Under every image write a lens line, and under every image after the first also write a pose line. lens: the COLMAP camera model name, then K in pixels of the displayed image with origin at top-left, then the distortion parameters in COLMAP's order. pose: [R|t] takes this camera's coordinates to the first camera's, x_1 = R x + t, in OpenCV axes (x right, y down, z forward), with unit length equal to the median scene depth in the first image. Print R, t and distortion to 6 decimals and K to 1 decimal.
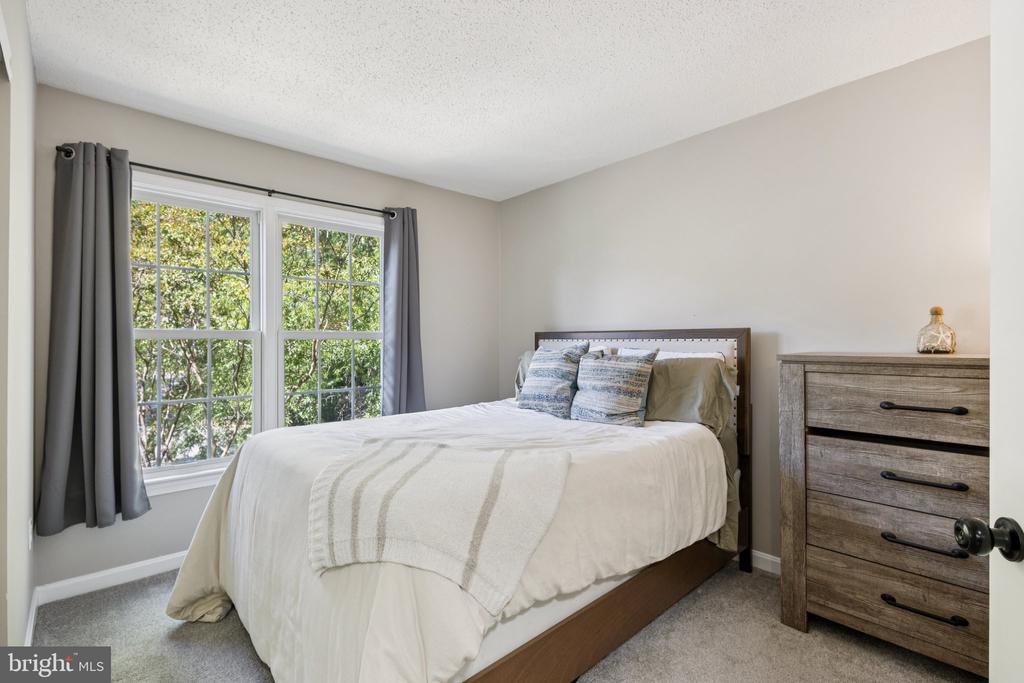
lens RADIAL K [[474.0, 0, 512.0], [0, 474.0, 341.5], [0, 0, 1]] dist [0.000979, -0.000098]
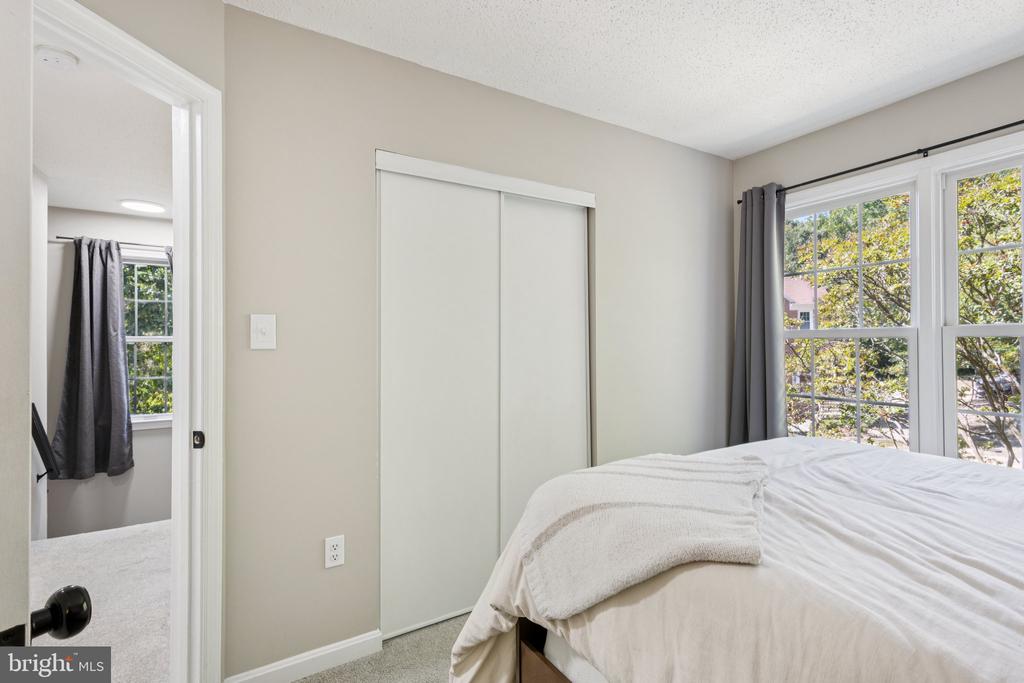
lens RADIAL K [[474.0, 0, 512.0], [0, 474.0, 341.5], [0, 0, 1]] dist [0.000979, -0.000098]
pose [[-0.199239, -0.000360, -0.979951, 0.422744], [0.009404, 0.999953, -0.002280, -0.001956], [0.979906, -0.009669, -0.199226, 0.498772]]
